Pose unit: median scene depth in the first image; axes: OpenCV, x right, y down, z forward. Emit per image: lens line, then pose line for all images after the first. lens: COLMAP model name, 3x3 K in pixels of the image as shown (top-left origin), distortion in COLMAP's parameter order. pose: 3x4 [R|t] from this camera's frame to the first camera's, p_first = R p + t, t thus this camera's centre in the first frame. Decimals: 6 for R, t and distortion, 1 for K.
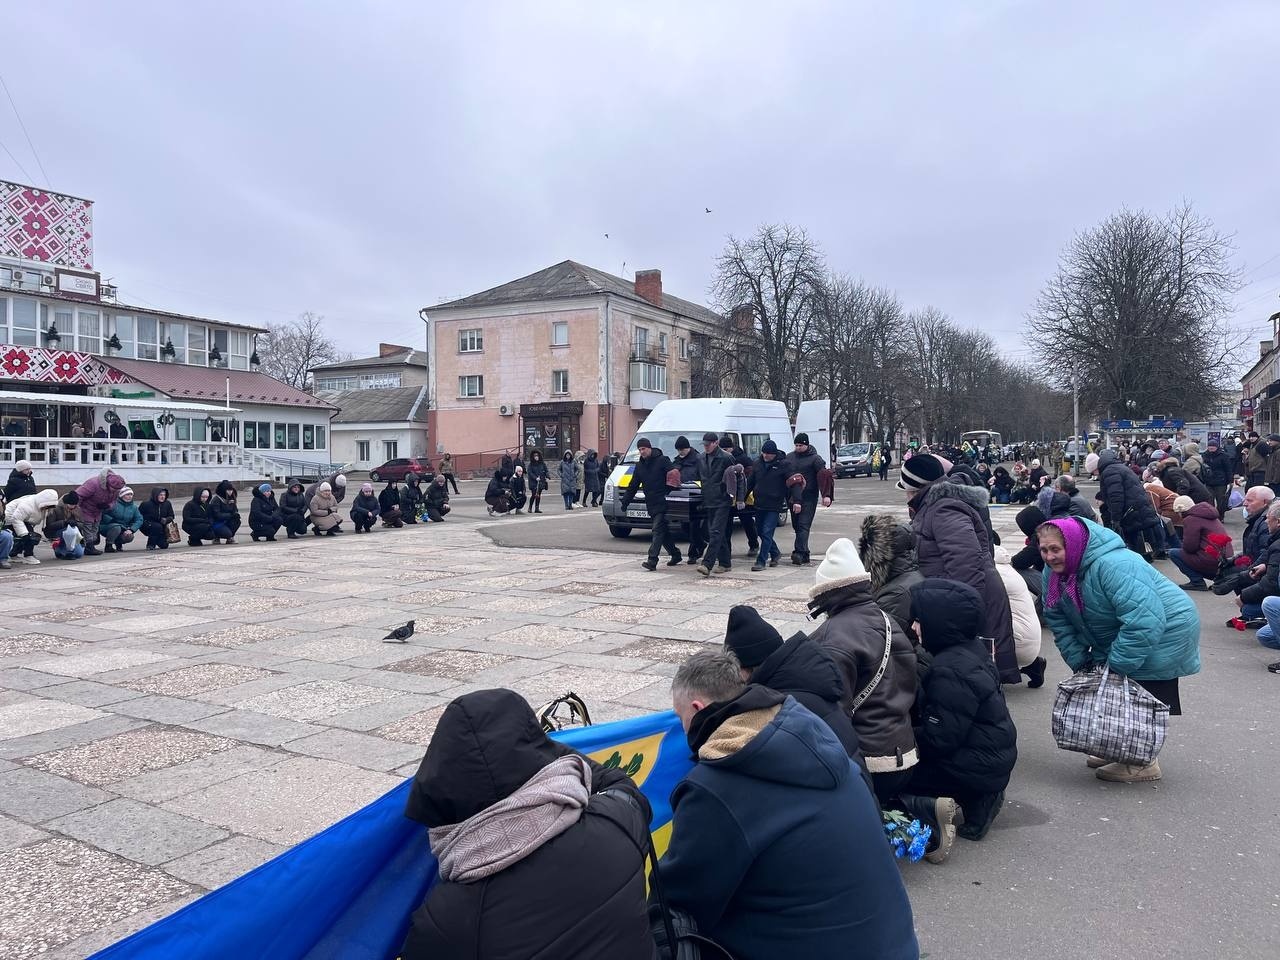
lens RADIAL K [[949.5, 0, 635.7], [0, 949.5, 479.1], [0, 0, 1]] dist [0.060288, -0.083101]
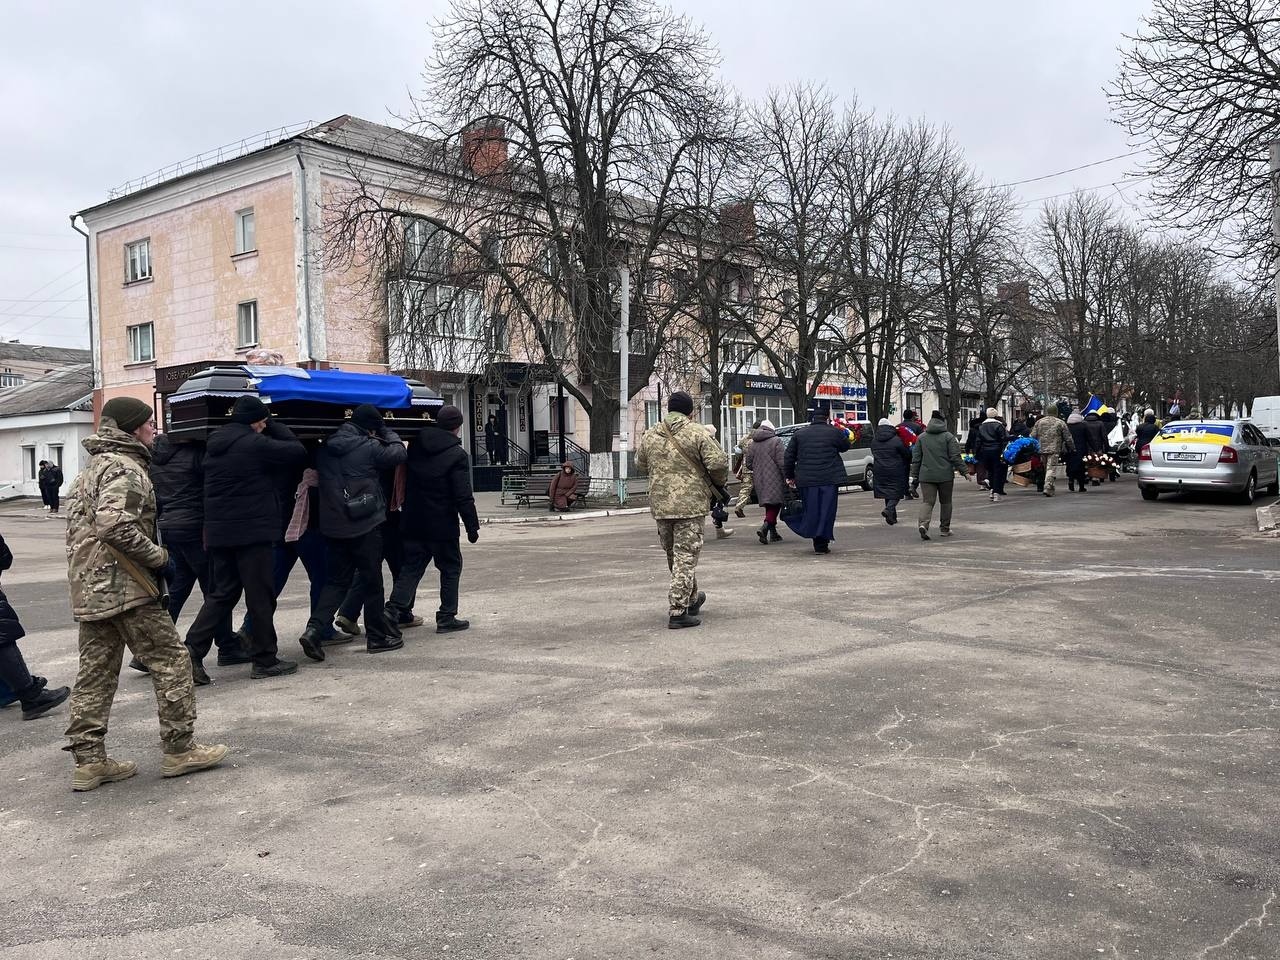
lens RADIAL K [[992.2, 0, 643.8], [0, 992.2, 478.0], [0, 0, 1]] dist [0.025295, 0.005076]
pose [[0.979036, -0.018141, -0.202880, 0.243212], [0.019878, 0.999781, 0.006528, -0.016701], [0.202717, -0.010424, 0.979182, 0.505294]]
